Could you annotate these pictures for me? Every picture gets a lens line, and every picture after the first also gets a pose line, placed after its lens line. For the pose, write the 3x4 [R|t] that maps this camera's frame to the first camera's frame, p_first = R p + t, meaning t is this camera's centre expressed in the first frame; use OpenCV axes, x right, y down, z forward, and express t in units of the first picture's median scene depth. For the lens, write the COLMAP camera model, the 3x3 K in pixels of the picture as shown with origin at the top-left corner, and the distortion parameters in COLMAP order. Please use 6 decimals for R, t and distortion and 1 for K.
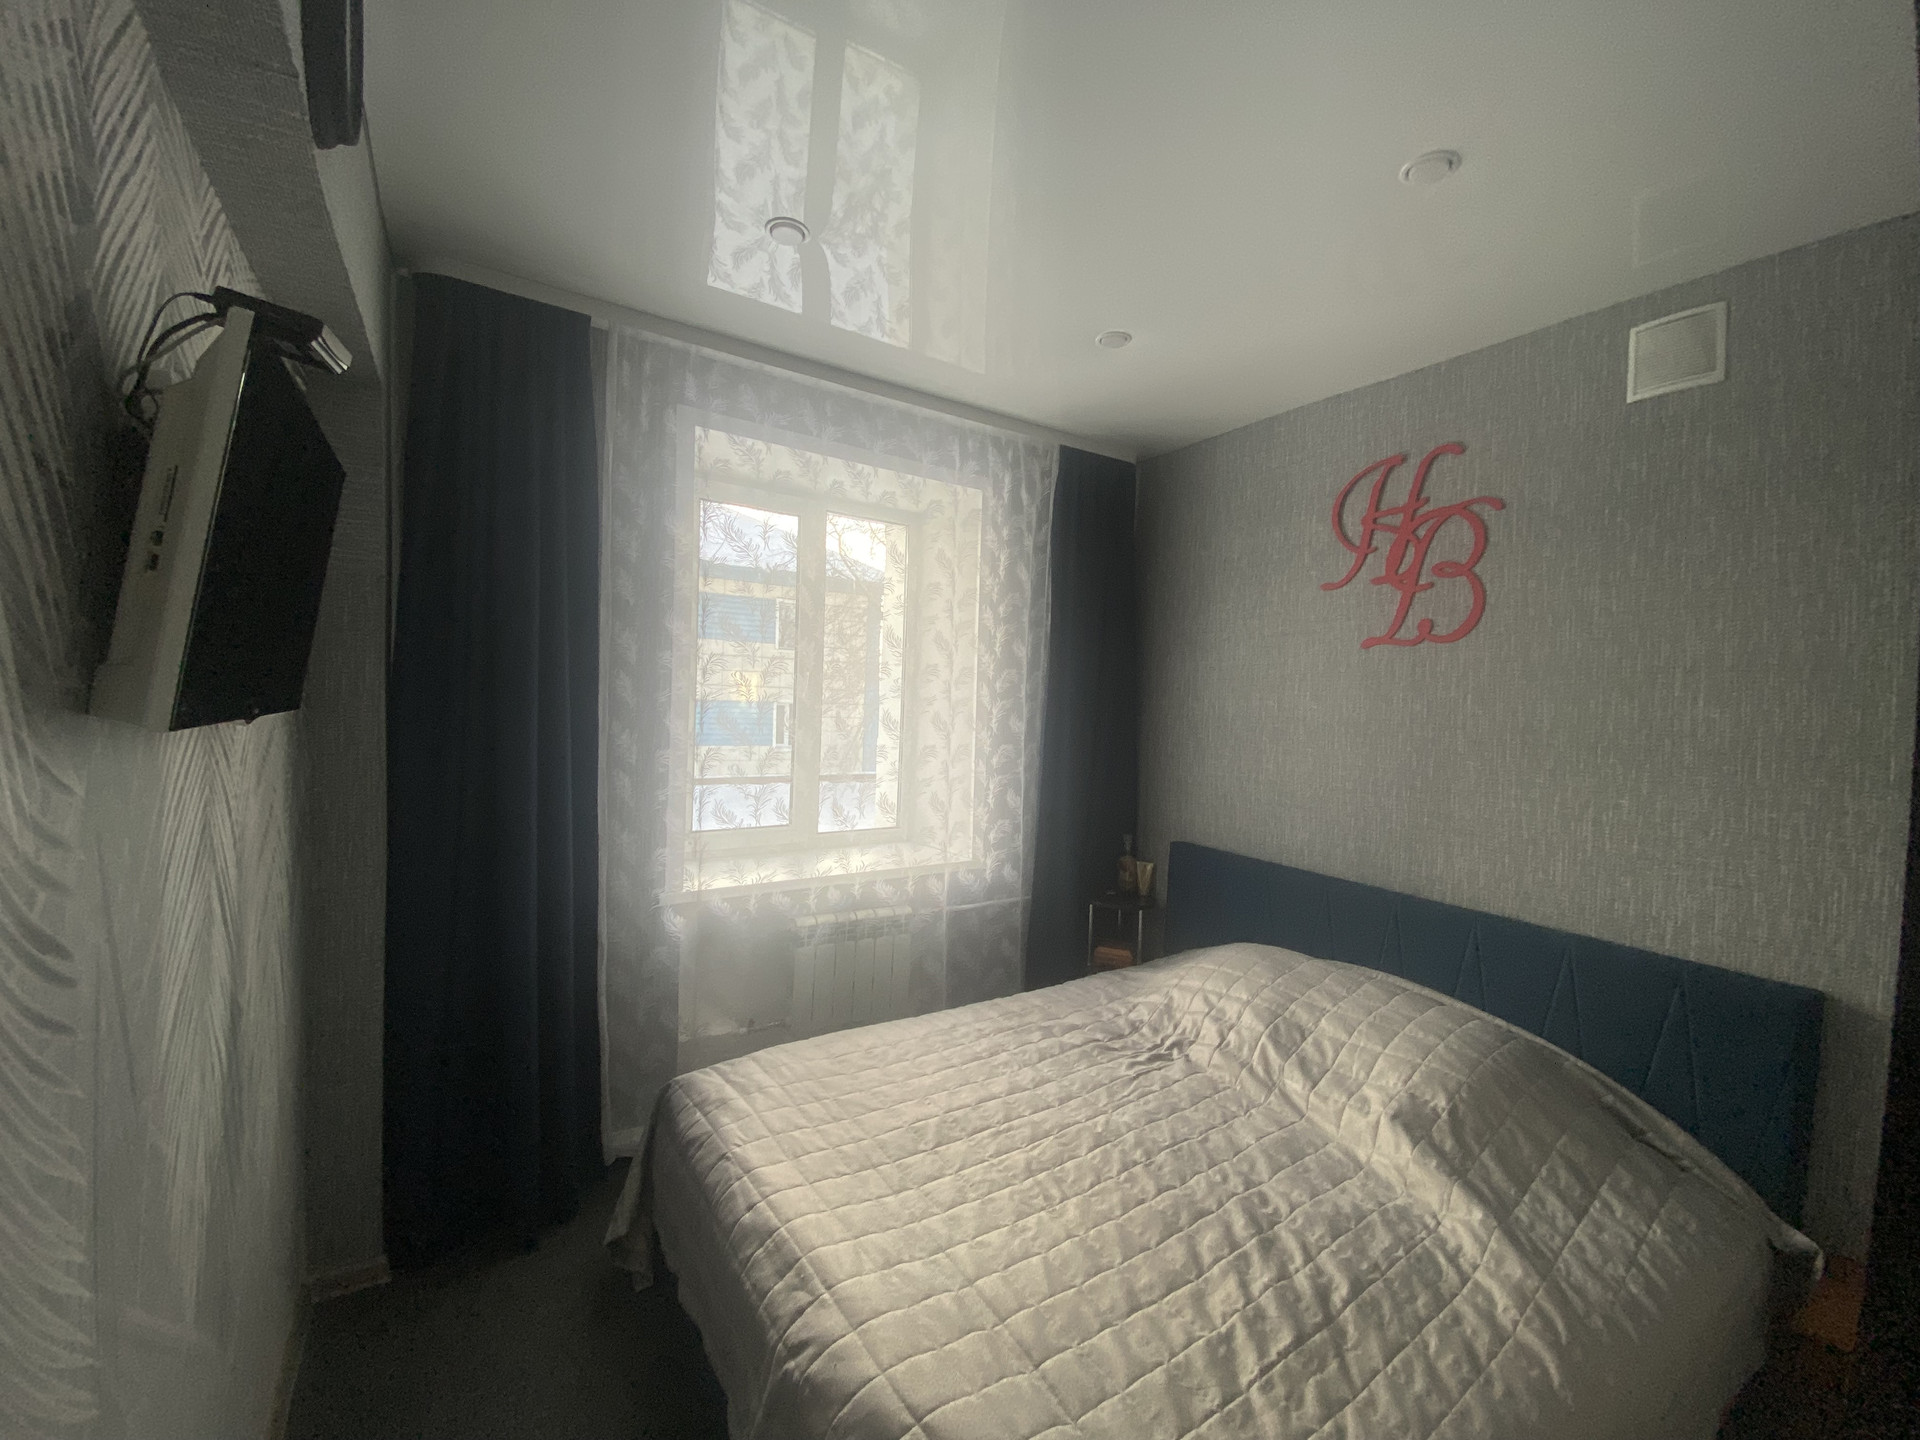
lens RADIAL K [[771.0, 0, 960.0], [0, 771.0, 720.0], [0, 0, 1]] dist [-0.046395, -0.000047]
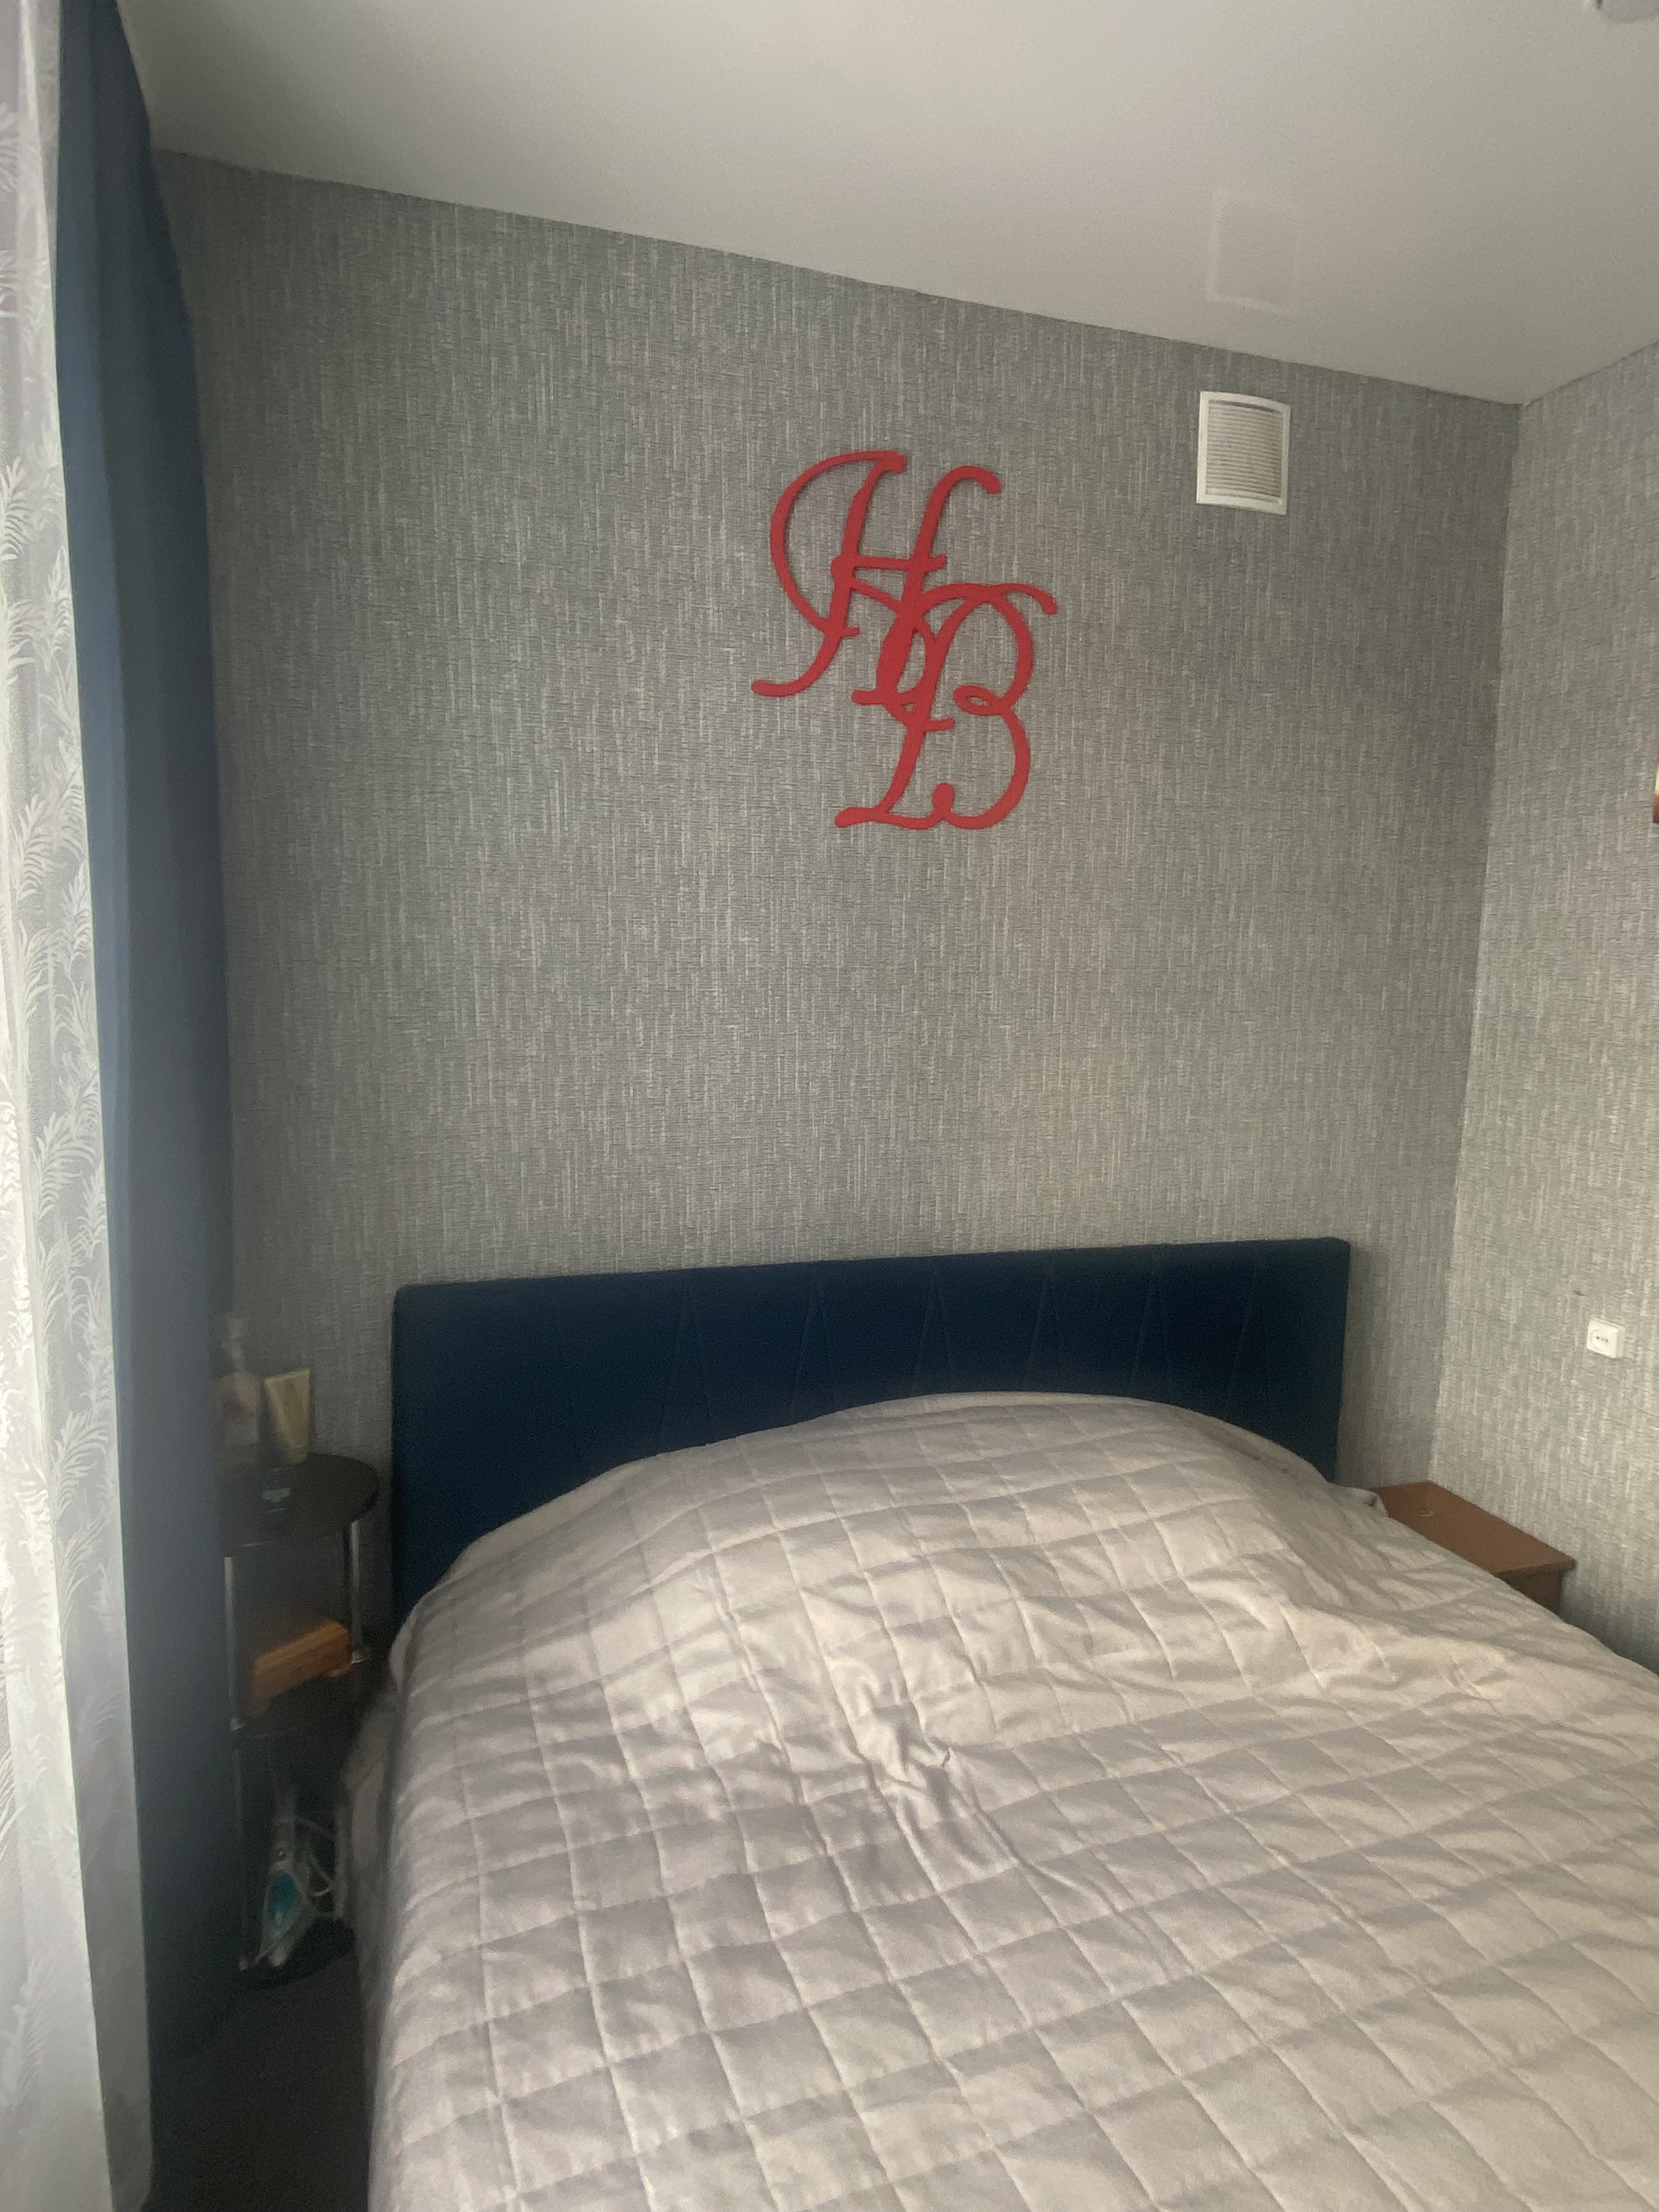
lens RADIAL K [[1234.0, 0, 829.5], [0, 1234.0, 1106.0], [0, 0, 1]] dist [0.062013, -0.087723]
pose [[0.236631, -0.157096, 0.958815, -0.341833], [0.011931, 0.987237, 0.158809, -0.041877], [-0.971526, -0.026139, 0.235485, 0.849776]]
